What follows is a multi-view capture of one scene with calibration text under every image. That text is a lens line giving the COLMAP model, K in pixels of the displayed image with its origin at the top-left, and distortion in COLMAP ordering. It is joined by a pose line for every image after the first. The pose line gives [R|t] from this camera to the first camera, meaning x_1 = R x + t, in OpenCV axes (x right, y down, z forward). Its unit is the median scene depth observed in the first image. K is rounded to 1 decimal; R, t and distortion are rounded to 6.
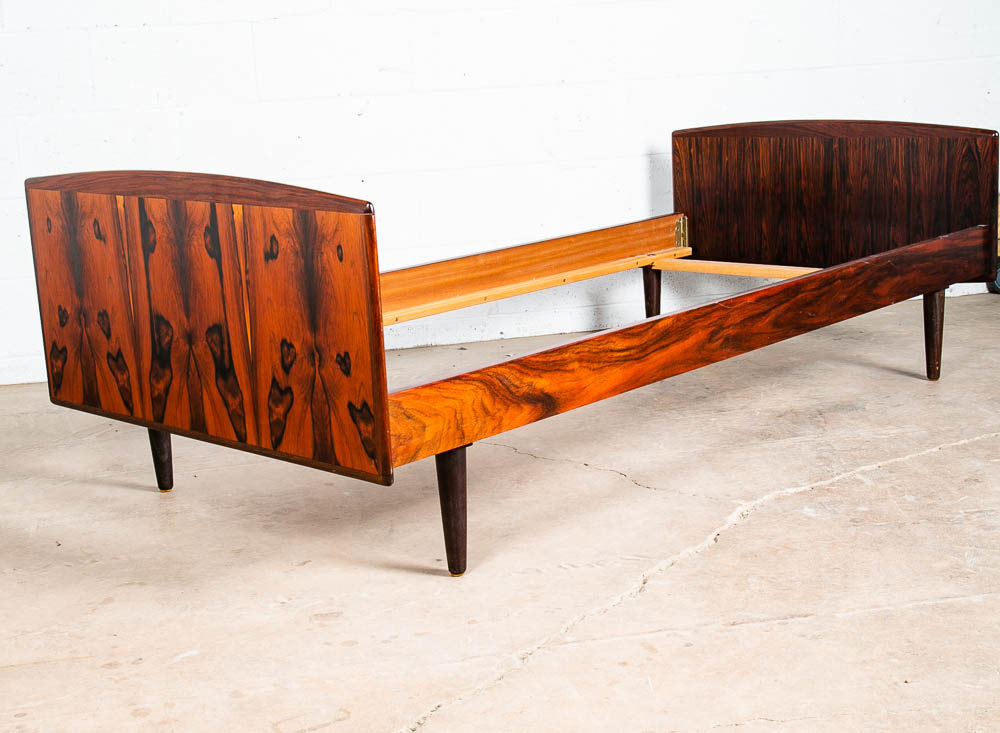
lens RADIAL K [[1560.5, 0, 519.5], [0, 1560.5, 388.7], [0, 0, 1]] dist [-0.002323, 0.078044]
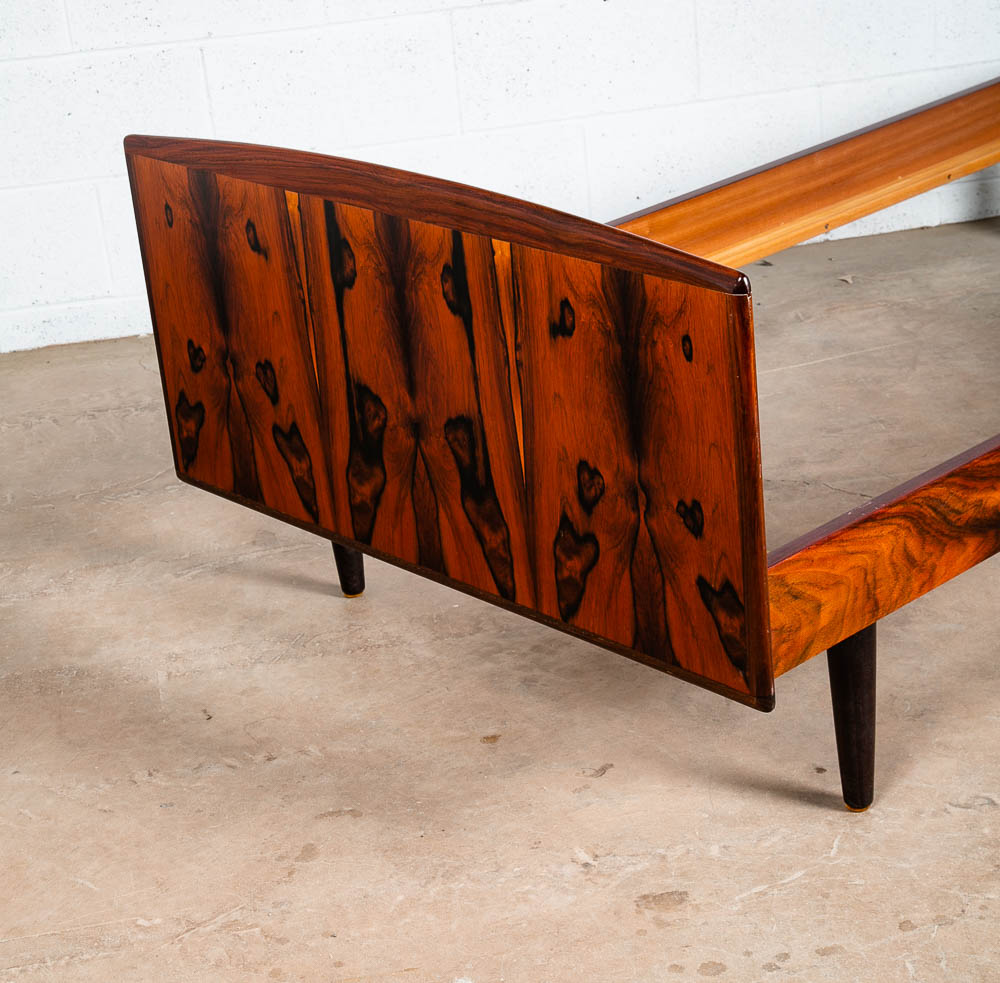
lens RADIAL K [[2338.2, 0, 499.2], [0, 2338.2, 457.7], [0, 0, 1]] dist [0.132869, 0.671258]
pose [[0.995328, -0.010444, -0.095985, -0.090446], [0.025629, 0.987047, 0.158369, -0.170064], [0.093088, -0.160089, 0.982704, 0.087586]]
